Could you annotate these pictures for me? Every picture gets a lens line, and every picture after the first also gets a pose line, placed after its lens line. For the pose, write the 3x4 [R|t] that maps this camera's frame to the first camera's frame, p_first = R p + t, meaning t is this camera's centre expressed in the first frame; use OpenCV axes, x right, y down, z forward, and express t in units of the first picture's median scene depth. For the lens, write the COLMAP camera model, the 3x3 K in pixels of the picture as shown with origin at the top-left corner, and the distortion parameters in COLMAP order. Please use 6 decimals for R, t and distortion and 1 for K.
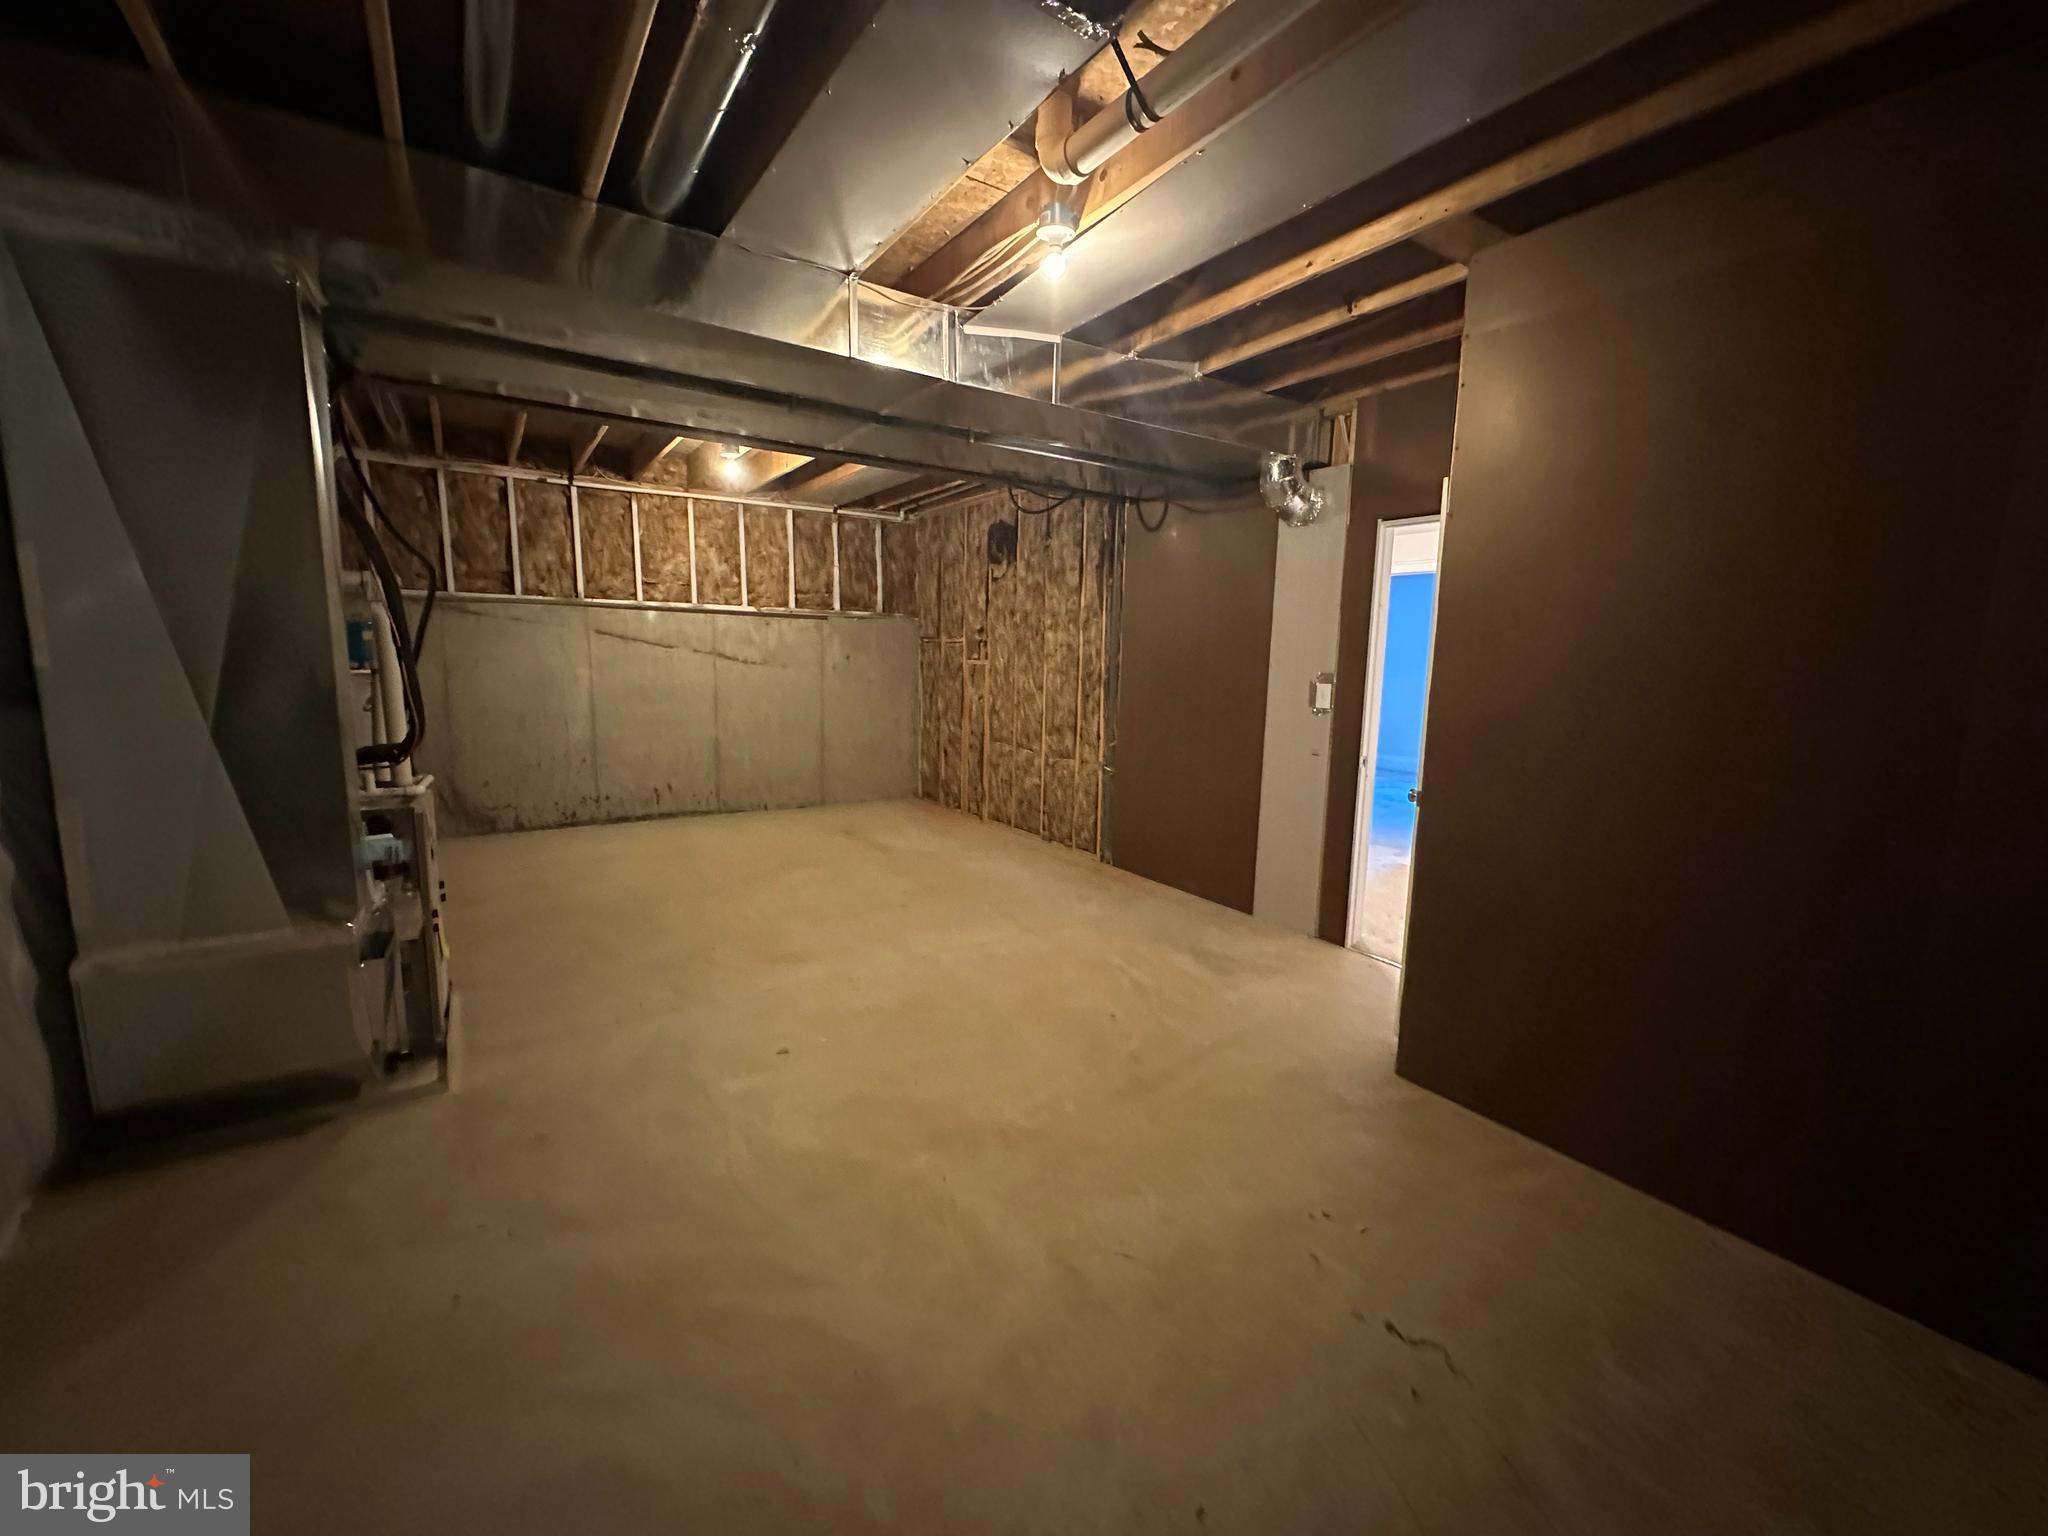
lens RADIAL K [[819.5, 0, 1021.7], [0, 819.5, 769.2], [0, 0, 1]] dist [-0.006904, -0.000204]
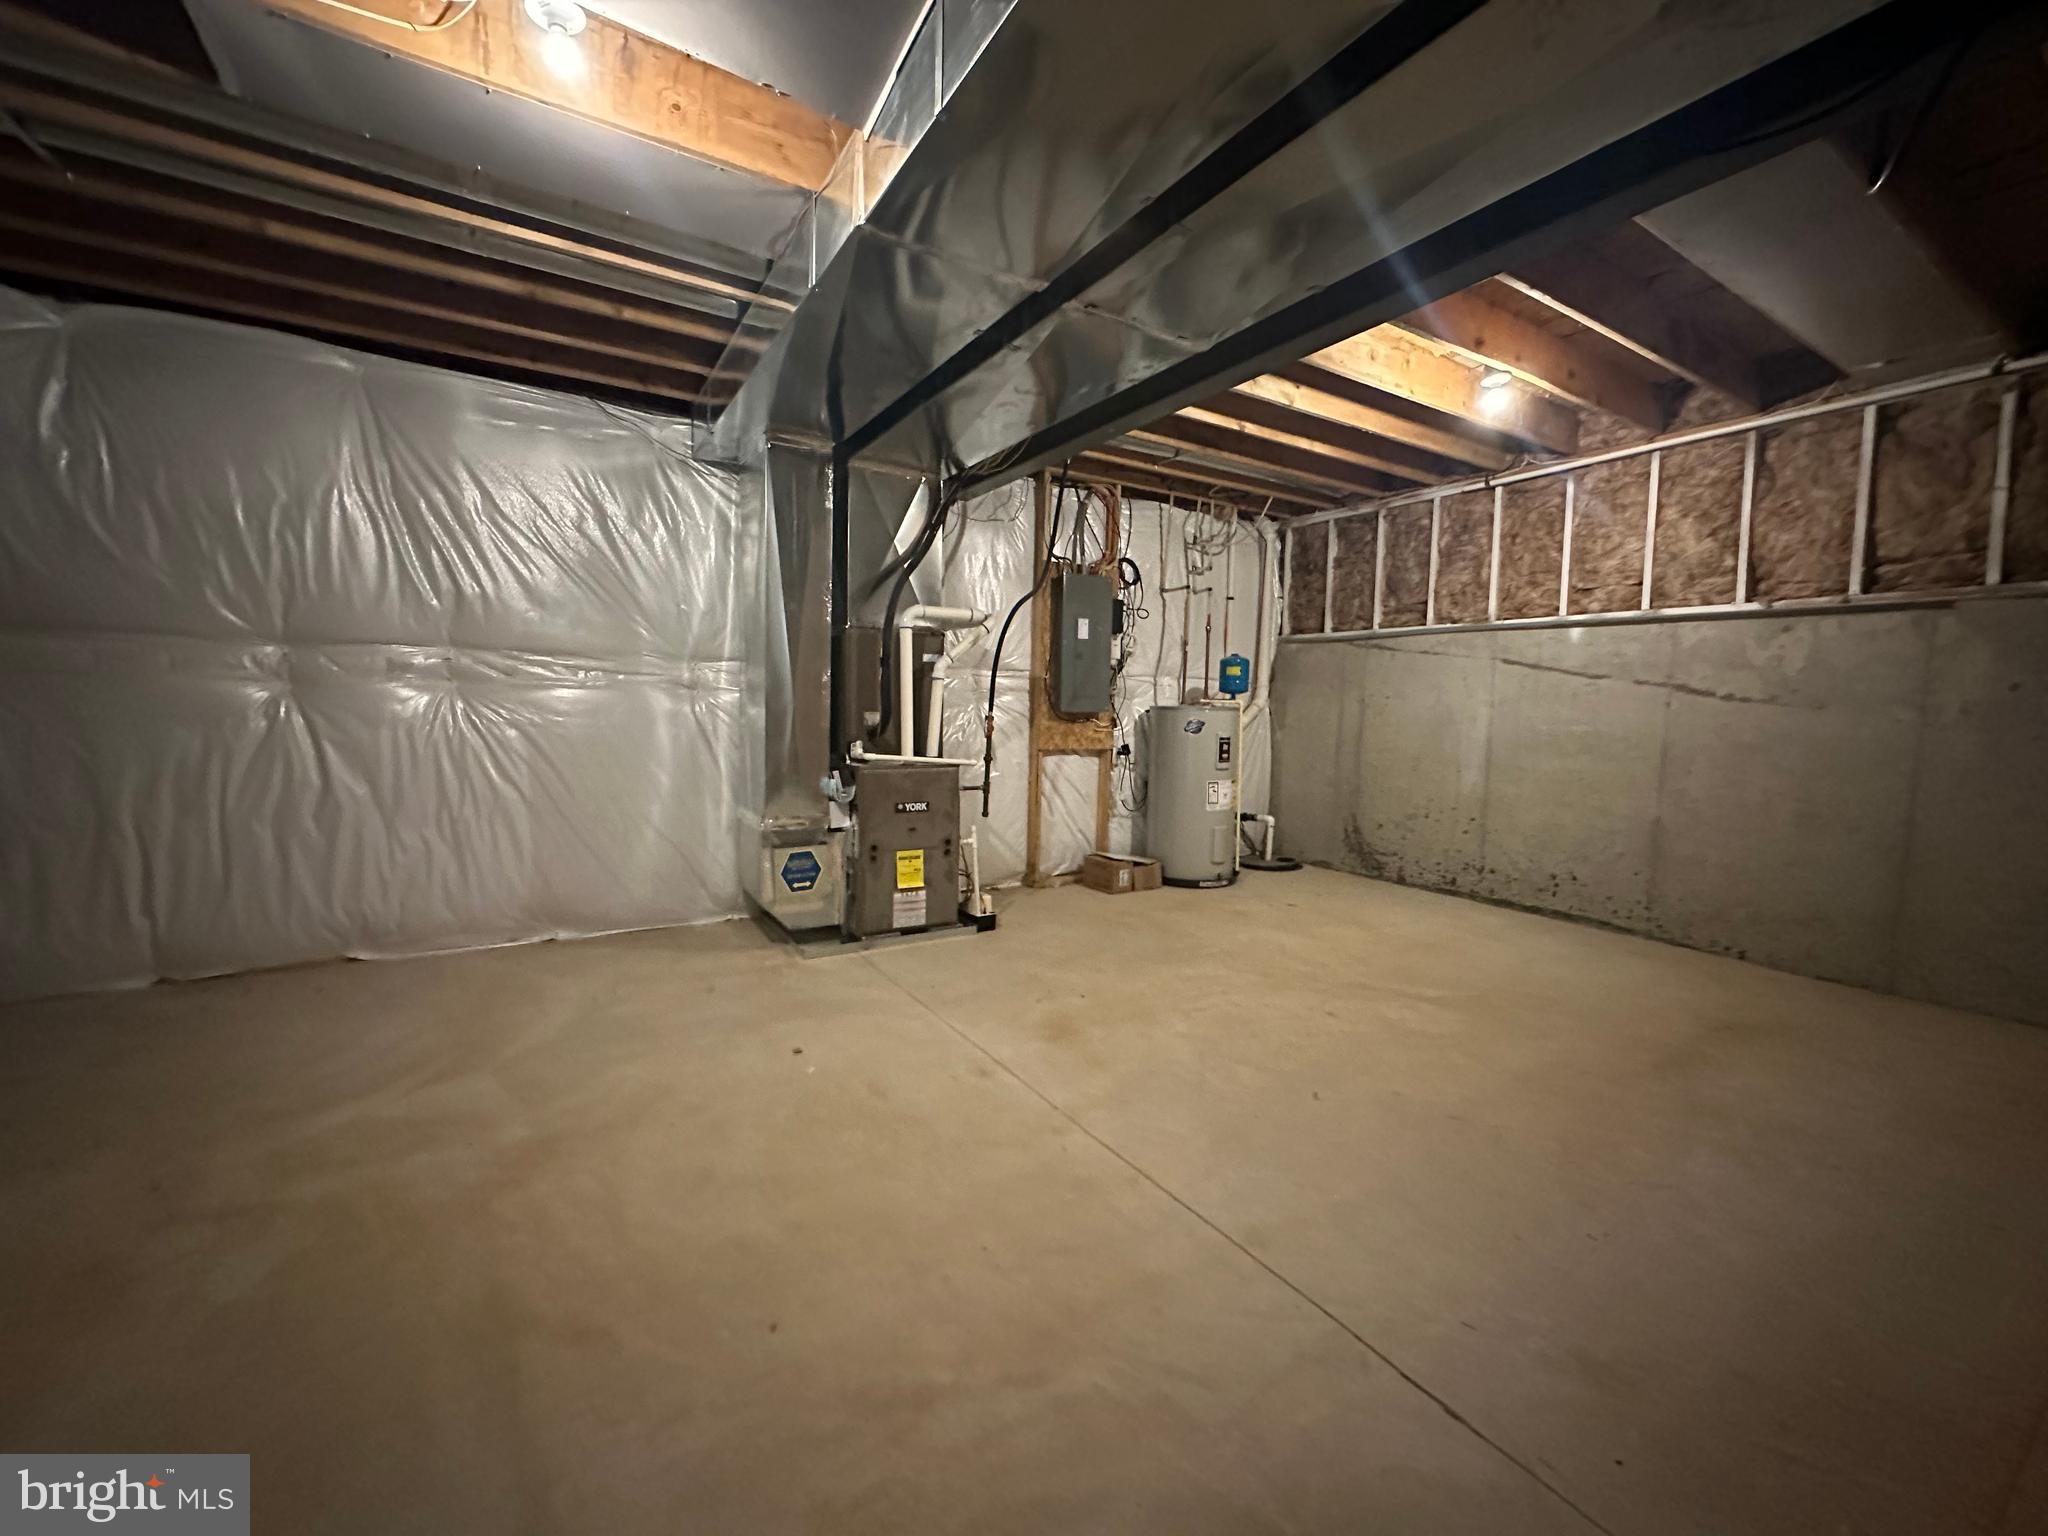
lens RADIAL K [[819.5, 0, 1021.7], [0, 819.5, 769.2], [0, 0, 1]] dist [-0.006904, -0.000204]
pose [[-0.052904, 0.054753, -0.997097, 0.292026], [-0.169382, 0.983535, 0.062995, -0.033871], [0.984130, 0.172223, -0.042759, 0.568584]]
